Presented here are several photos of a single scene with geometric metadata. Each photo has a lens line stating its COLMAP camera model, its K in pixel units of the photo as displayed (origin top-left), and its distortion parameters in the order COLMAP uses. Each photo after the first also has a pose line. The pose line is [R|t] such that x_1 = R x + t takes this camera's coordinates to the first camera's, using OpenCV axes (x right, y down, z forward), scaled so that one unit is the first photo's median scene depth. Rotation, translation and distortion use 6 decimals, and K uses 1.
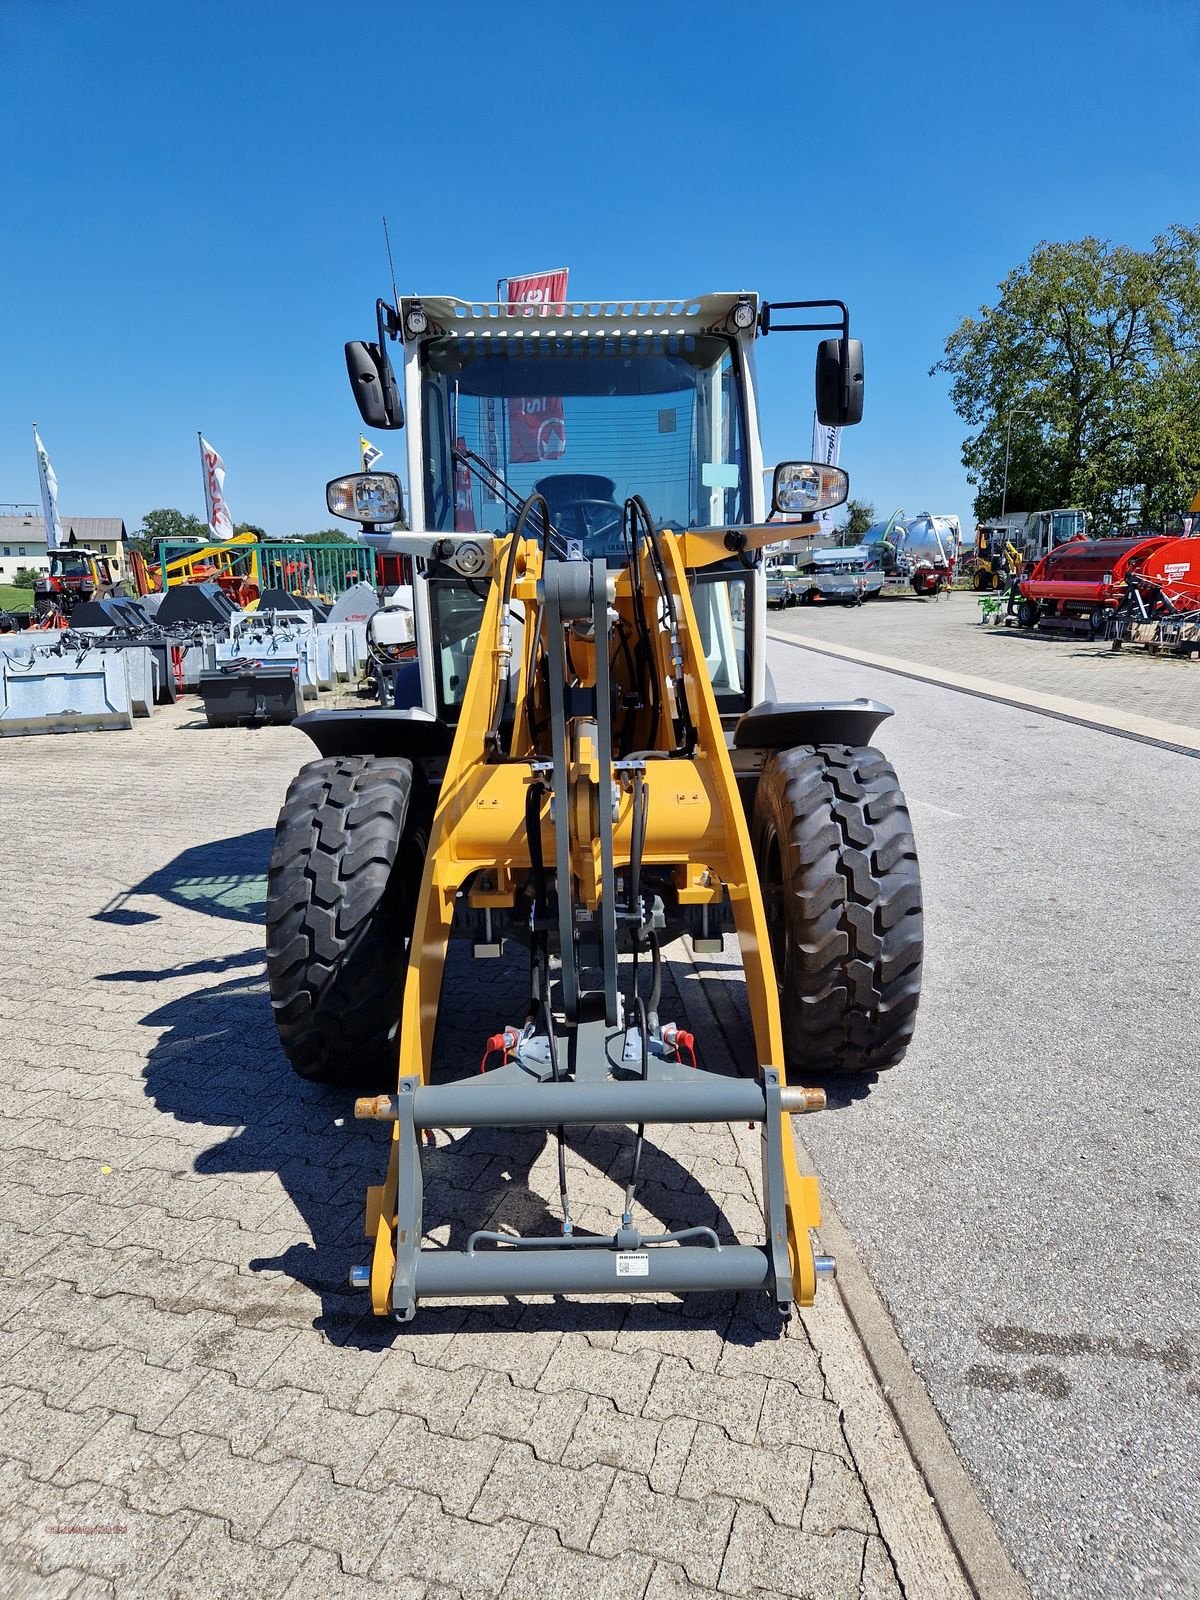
lens RADIAL K [[1077.8, 0, 600.0], [0, 1077.8, 800.0], [0, 0, 1]] dist [0.083341, -0.076905]
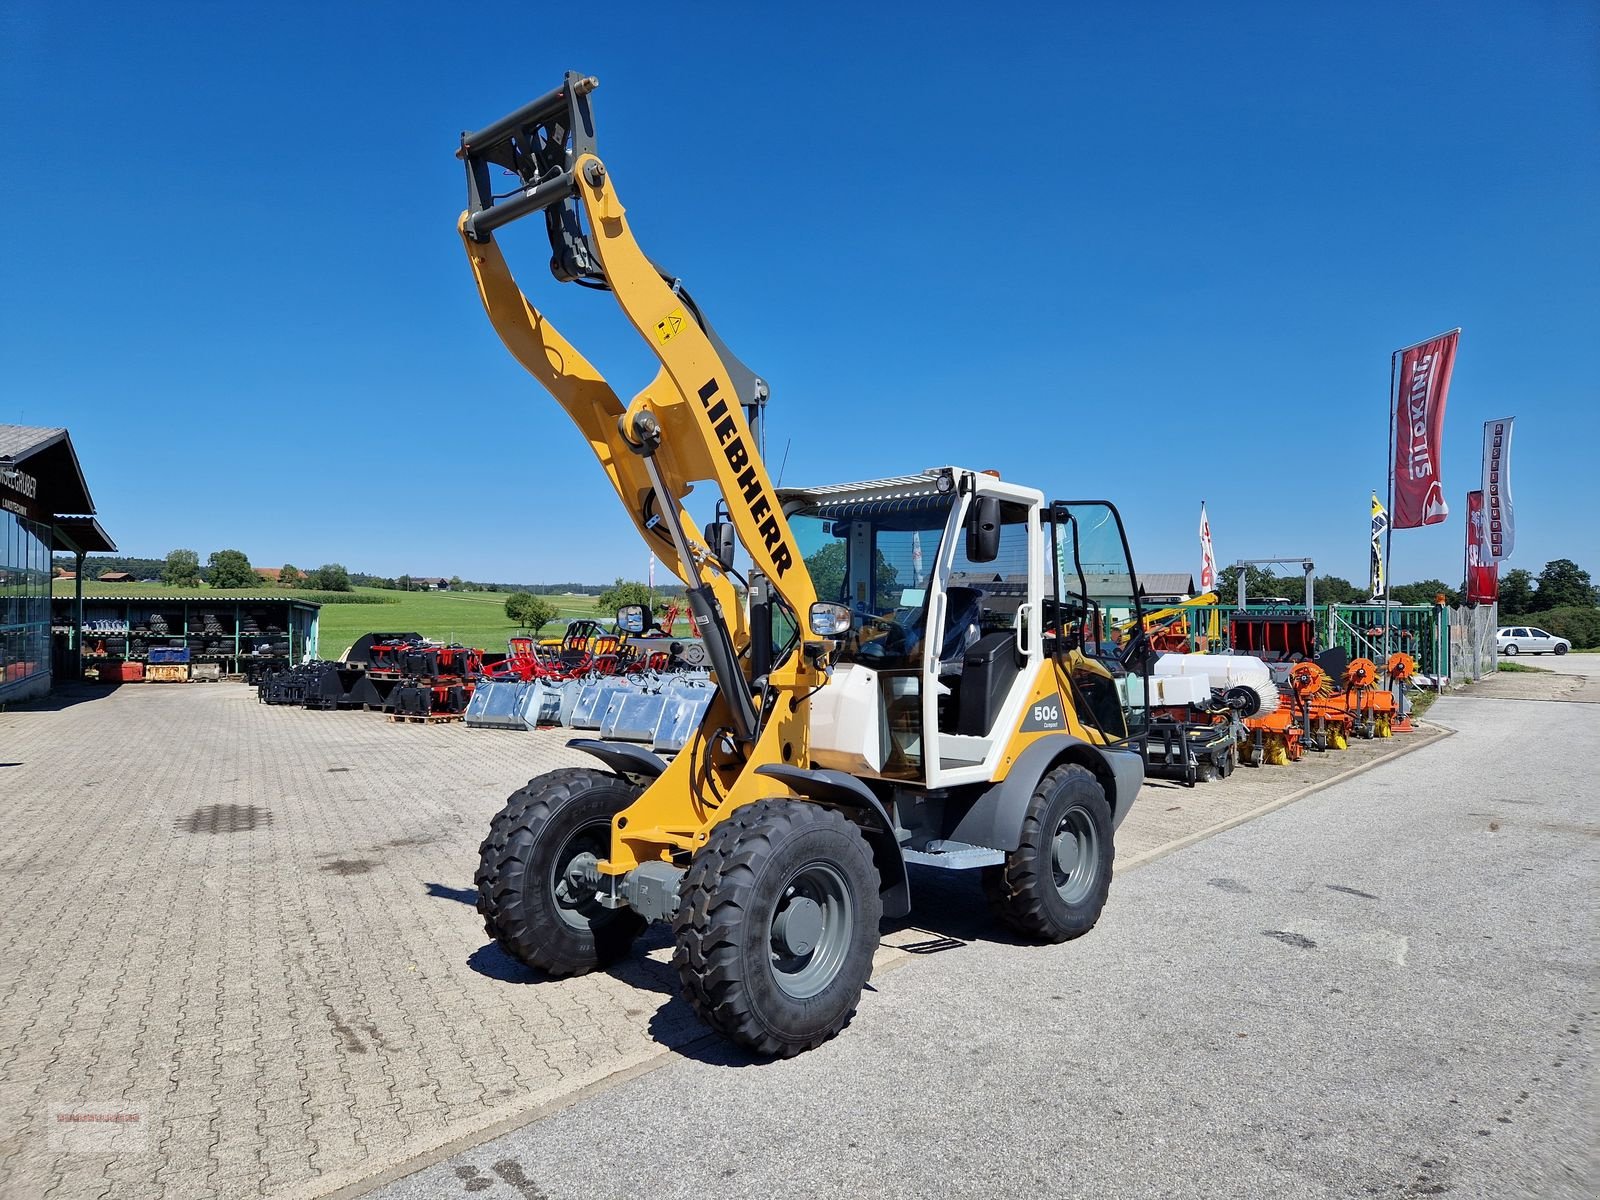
lens RADIAL K [[1077.8, 0, 778.9], [0, 1077.8, 615.0], [0, 0, 1]] dist [0.083341, -0.076905]
pose [[0.702370, 0.019288, -0.711551, 0.117909], [-0.167708, 0.975976, -0.139088, -0.009125], [0.691773, 0.217024, 0.688731, 0.000082]]
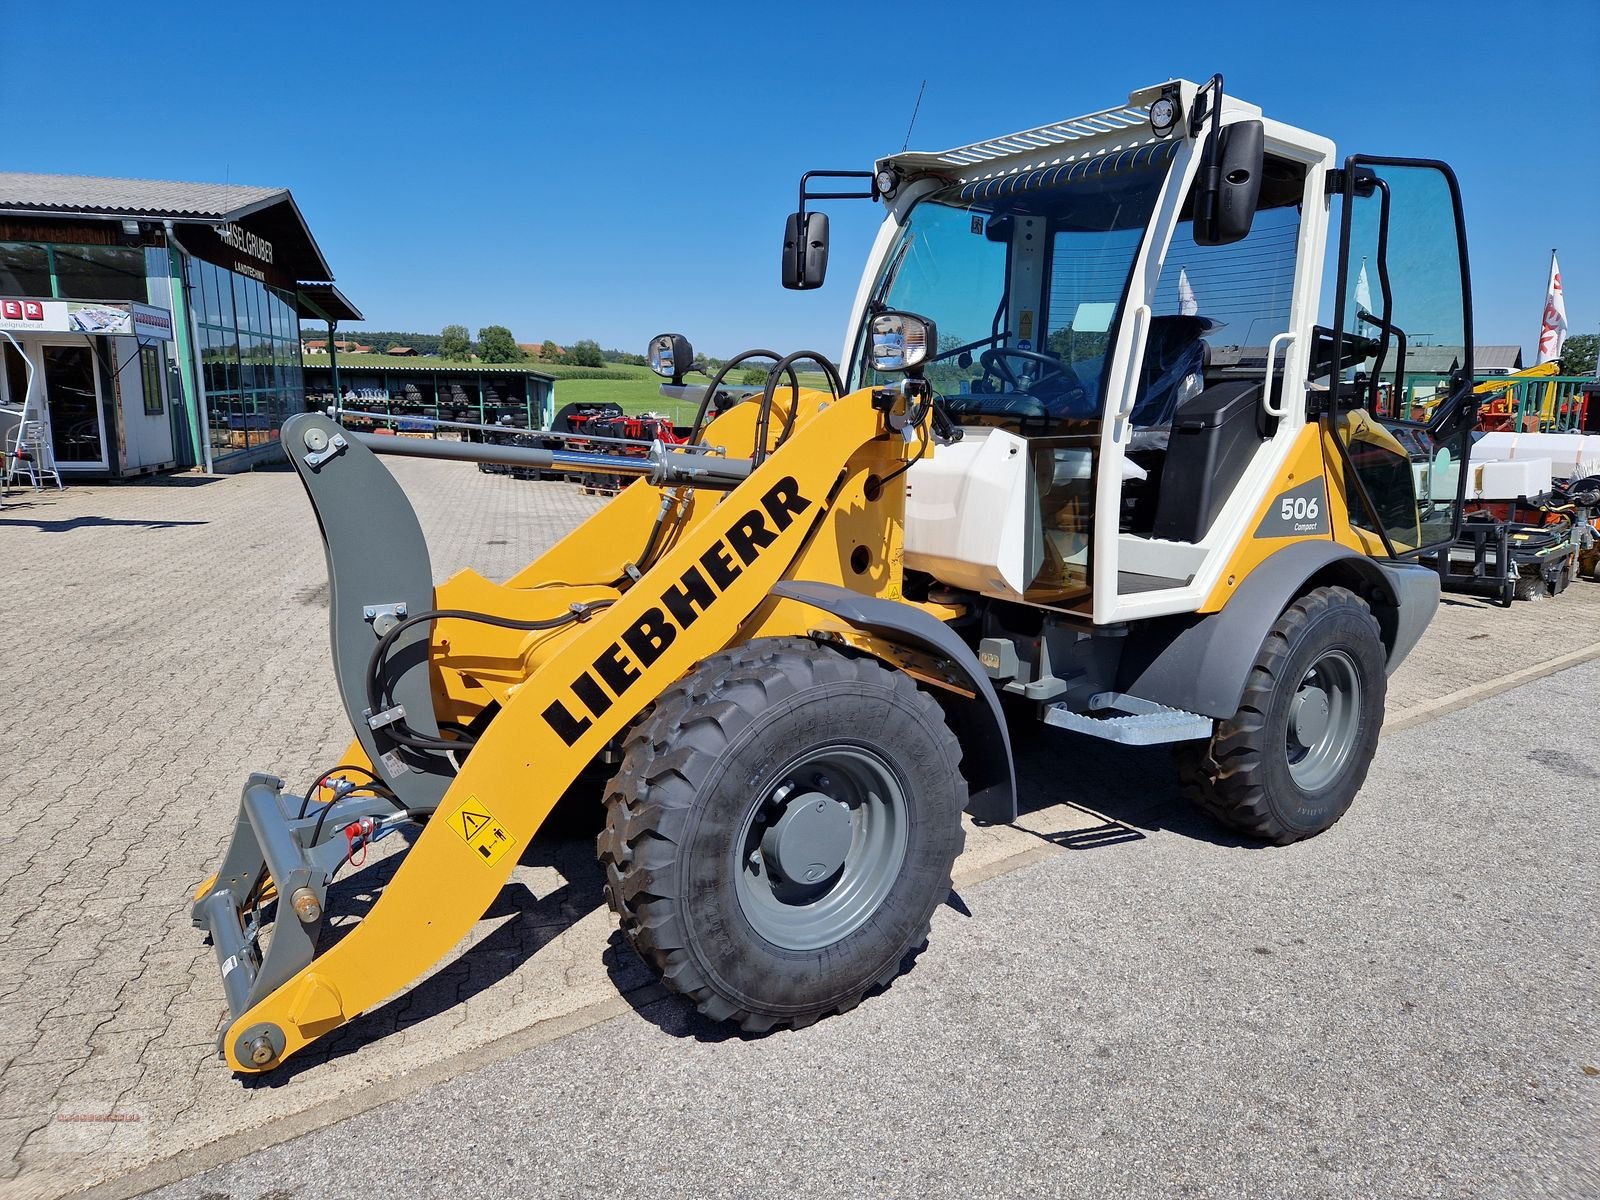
lens RADIAL K [[1077.8, 0, 778.9], [0, 1077.8, 615.0], [0, 0, 1]] dist [0.083341, -0.076905]
pose [[0.532398, 0.193995, -0.823965, 0.089394], [-0.202248, 0.974346, 0.098721, -0.015098], [0.821978, 0.114086, 0.557975, 0.050255]]
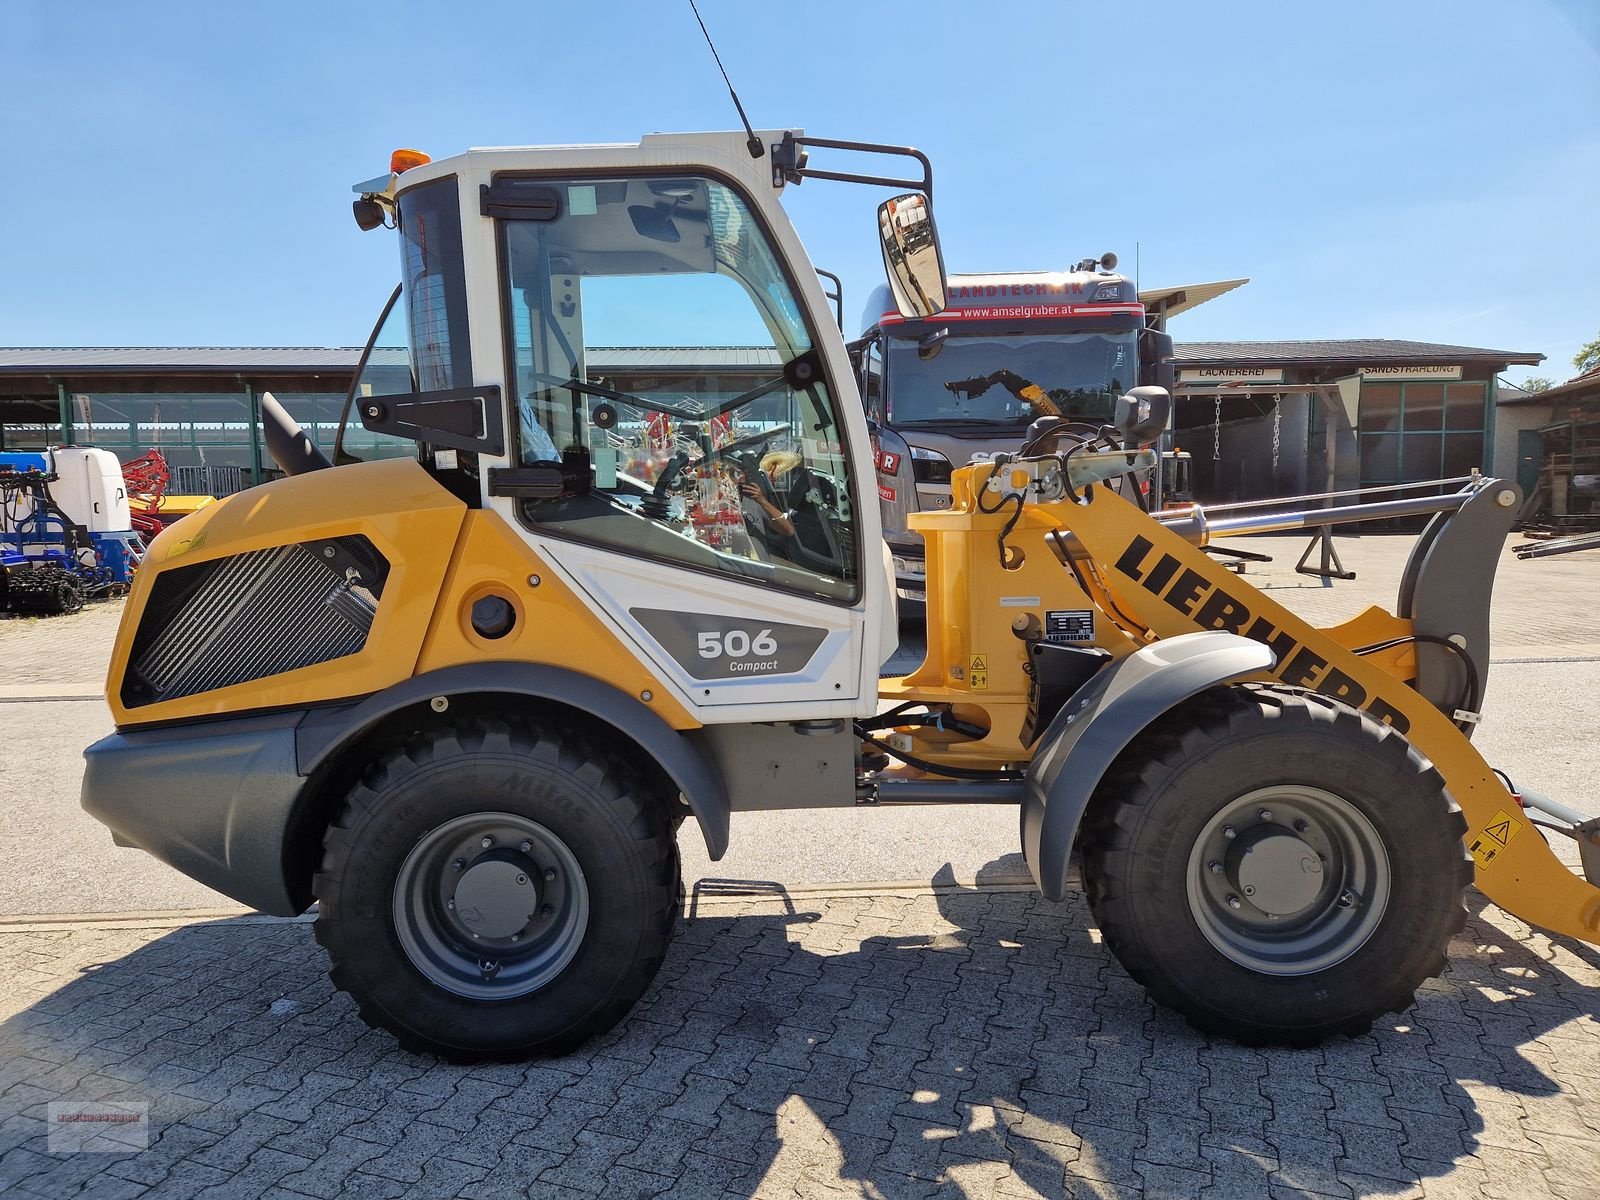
lens RADIAL K [[1061.0, 0, 787.4], [0, 1061.0, 597.0], [0, 0, 1]] dist [0.079533, -0.069884]
pose [[0.031952, -0.079579, 0.996316, -0.114719], [0.229634, 0.970744, 0.070172, -0.027168], [-0.972752, 0.226546, 0.049291, 0.132640]]
